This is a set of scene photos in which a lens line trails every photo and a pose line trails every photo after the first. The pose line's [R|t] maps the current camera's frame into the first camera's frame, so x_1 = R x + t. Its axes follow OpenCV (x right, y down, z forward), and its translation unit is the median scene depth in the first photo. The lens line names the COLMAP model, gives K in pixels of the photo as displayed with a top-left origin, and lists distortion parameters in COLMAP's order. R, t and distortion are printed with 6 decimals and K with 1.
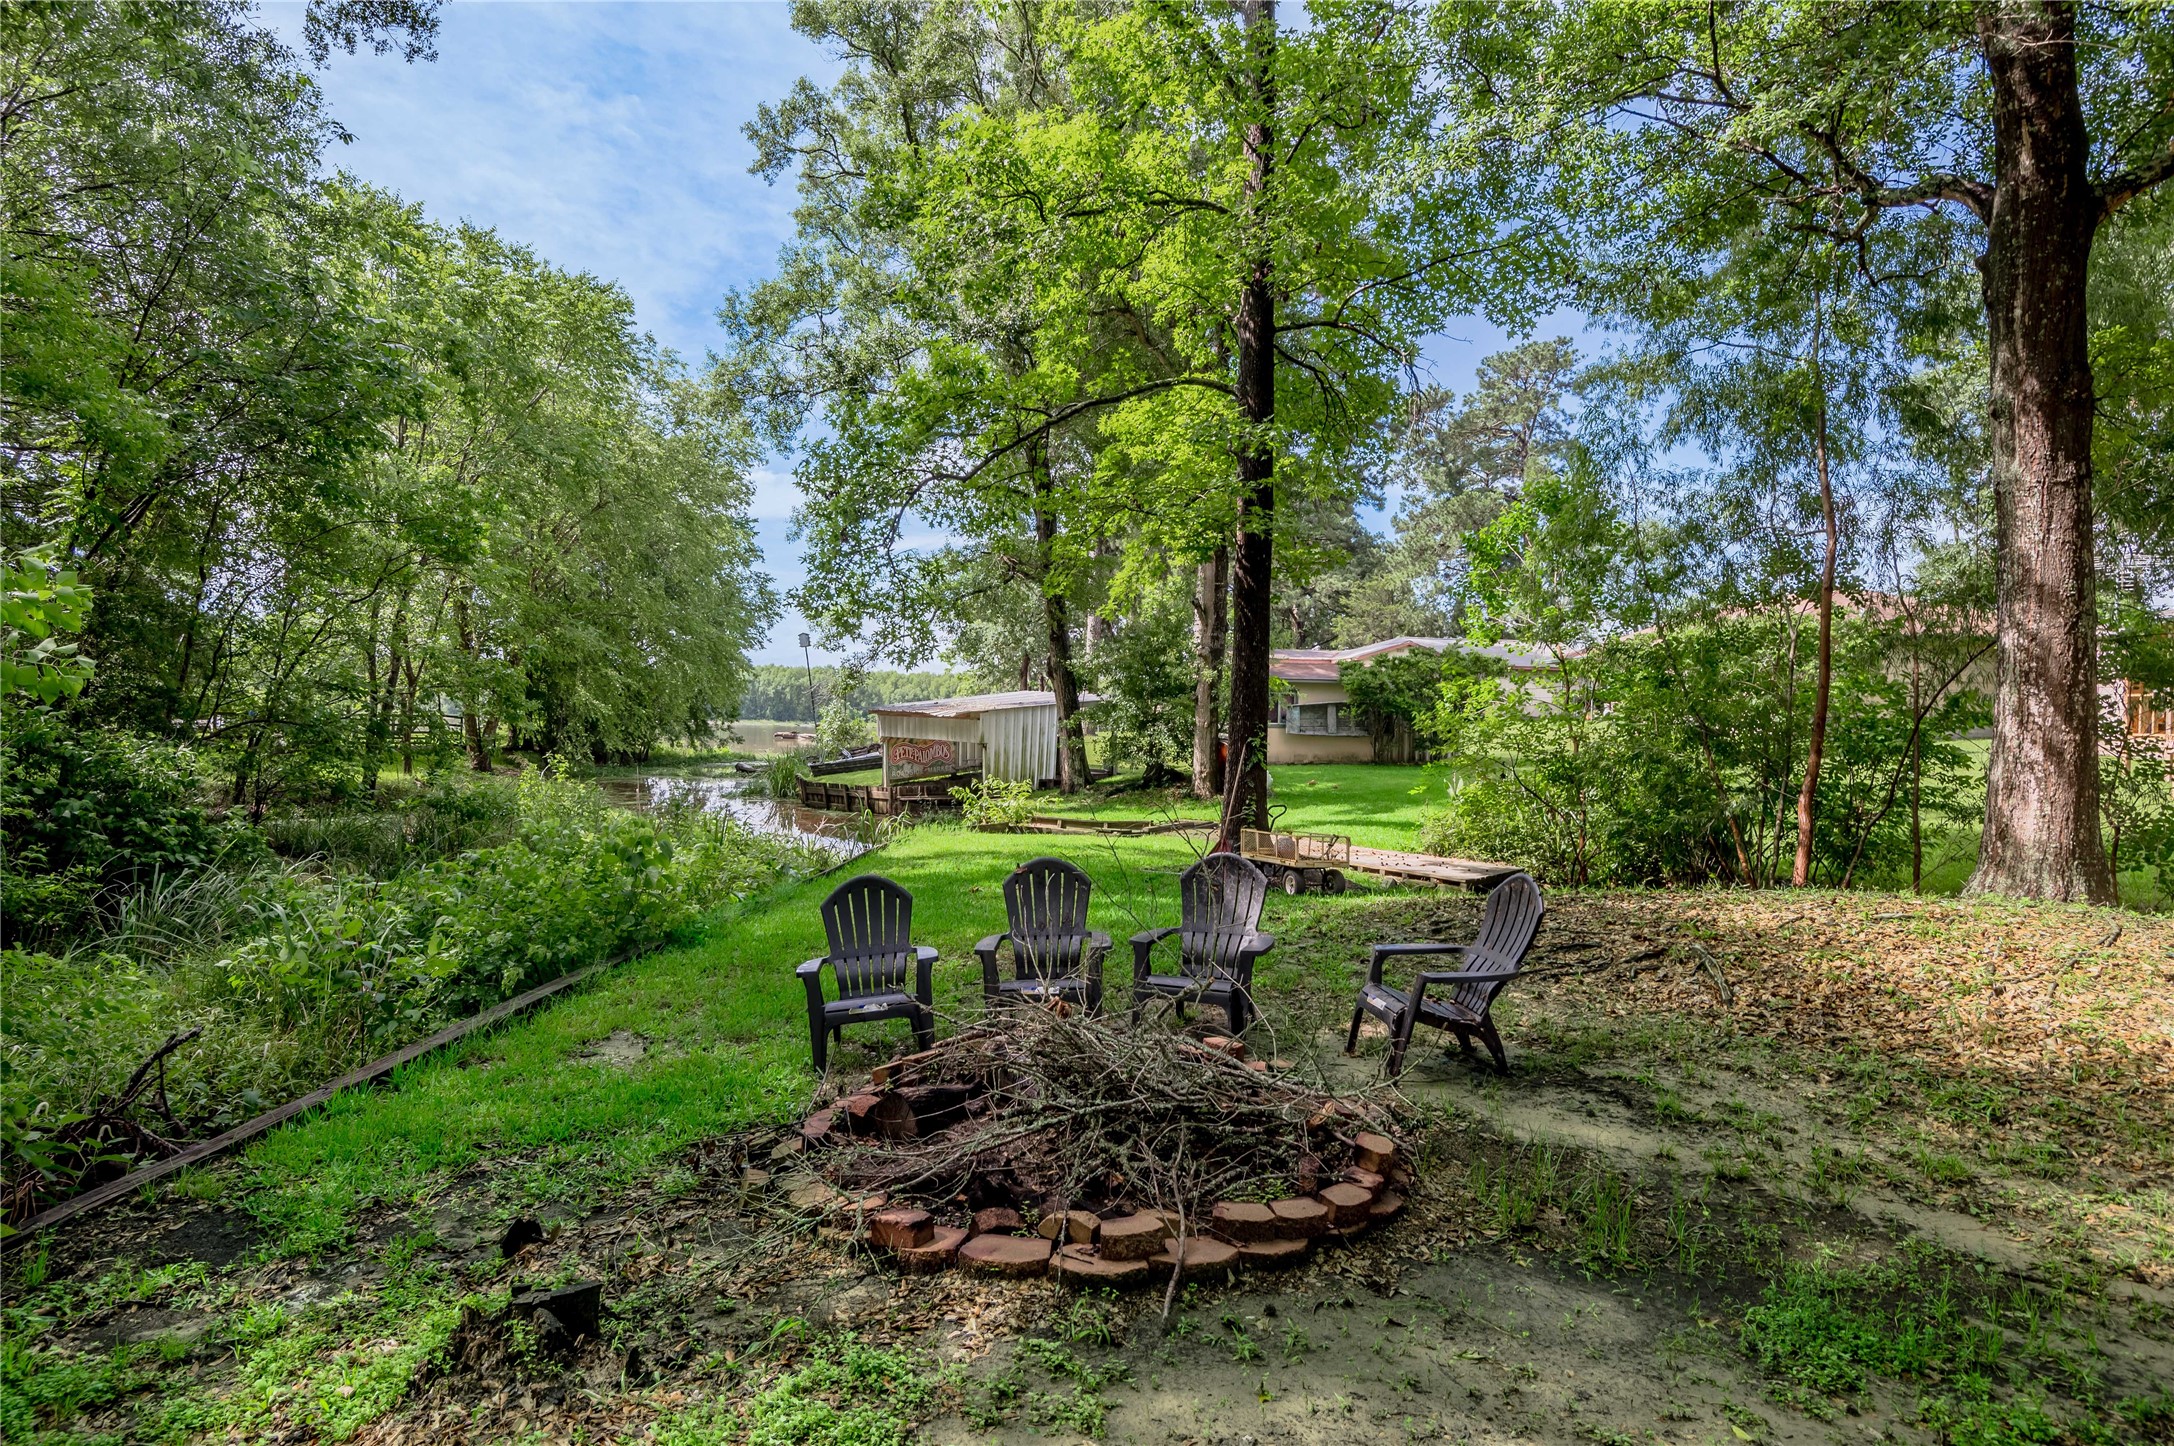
lens RADIAL K [[1182.6, 0, 1090.3], [0, 1182.6, 731.2], [0, 0, 1]] dist [0.024103, -0.000368]
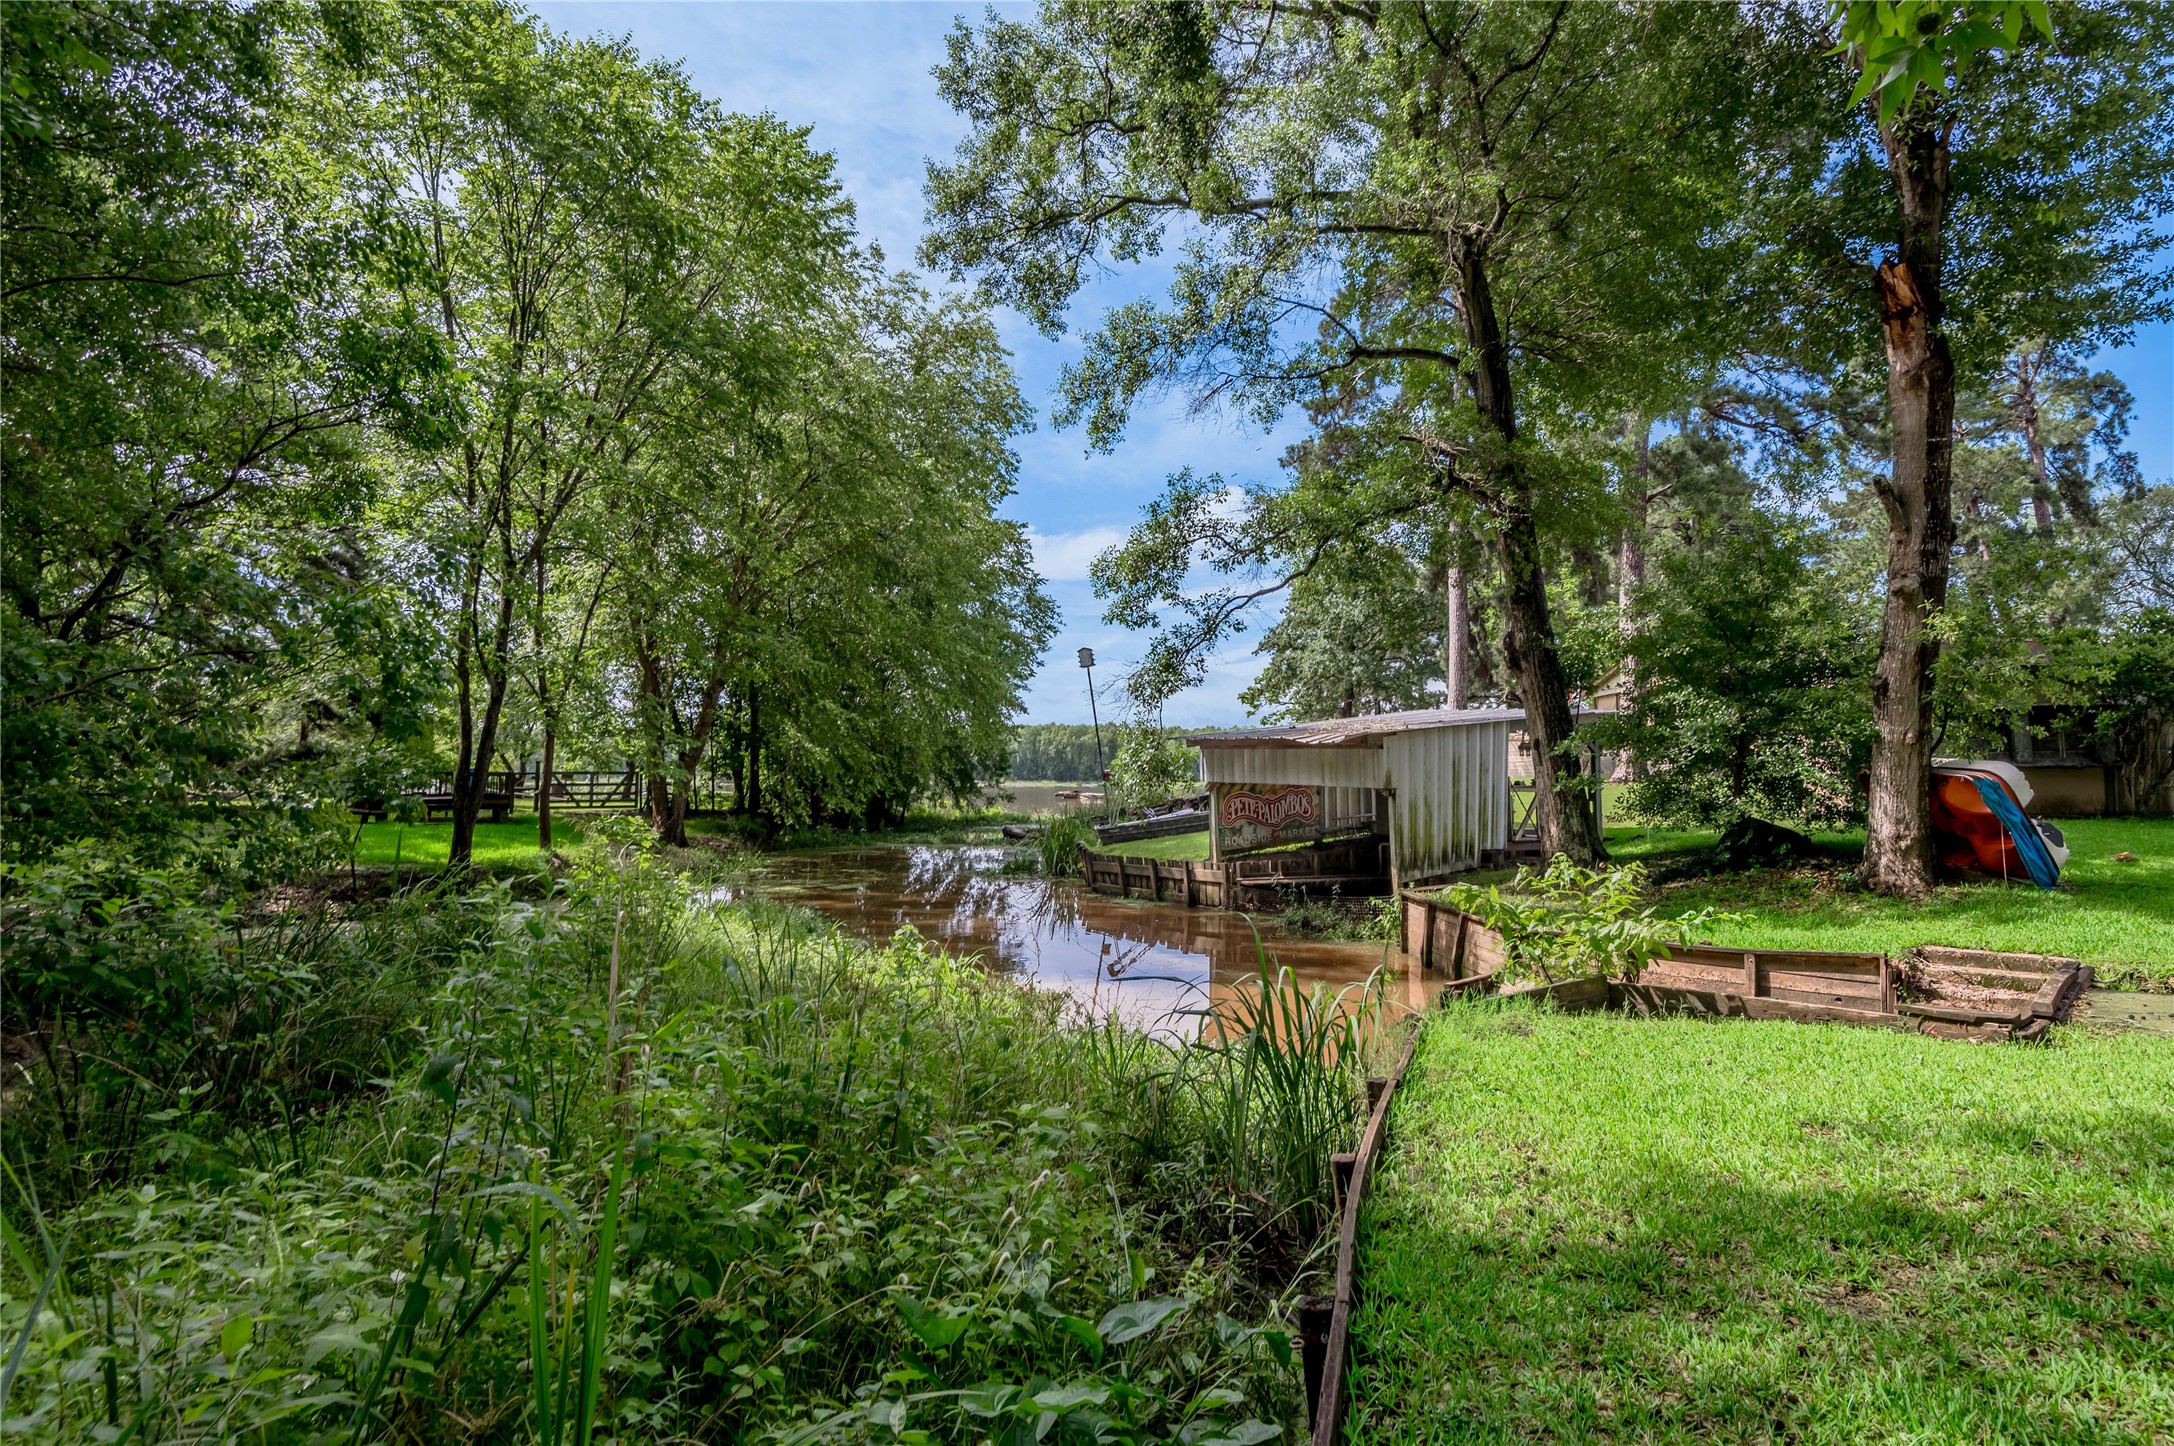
lens RADIAL K [[1194.4, 0, 1125.3], [0, 1194.4, 774.7], [0, 0, 1]] dist [0.075629, 0.000023]
pose [[0.979113, -0.019421, -0.202387, -0.090711], [0.016623, 0.999741, -0.015518, 0.009501], [0.202637, 0.011830, 0.979183, 0.368457]]
